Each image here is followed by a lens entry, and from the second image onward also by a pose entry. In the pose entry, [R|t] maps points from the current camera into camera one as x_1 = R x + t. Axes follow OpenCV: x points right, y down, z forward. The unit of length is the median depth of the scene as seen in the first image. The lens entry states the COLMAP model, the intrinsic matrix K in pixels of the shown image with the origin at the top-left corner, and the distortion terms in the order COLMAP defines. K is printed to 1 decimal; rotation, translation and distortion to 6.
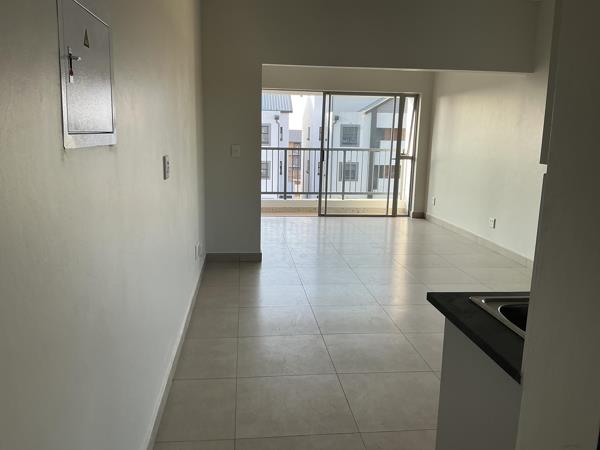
lens RADIAL K [[496.8, 0, 297.9], [0, 496.8, 221.4], [0, 0, 1]] dist [0.121401, -0.230021]
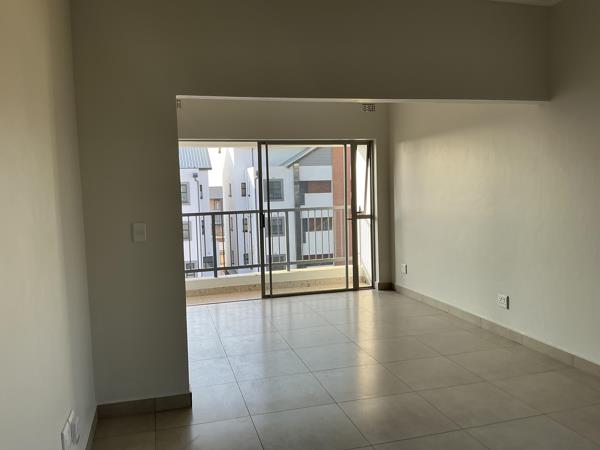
lens RADIAL K [[496.8, 0, 297.9], [0, 496.8, 221.4], [0, 0, 1]] dist [0.121401, -0.230021]
pose [[0.986111, -0.062037, 0.154066, -0.016023], [0.078156, 0.991825, -0.100872, -0.045936], [-0.146548, 0.111513, 0.982898, 0.215893]]
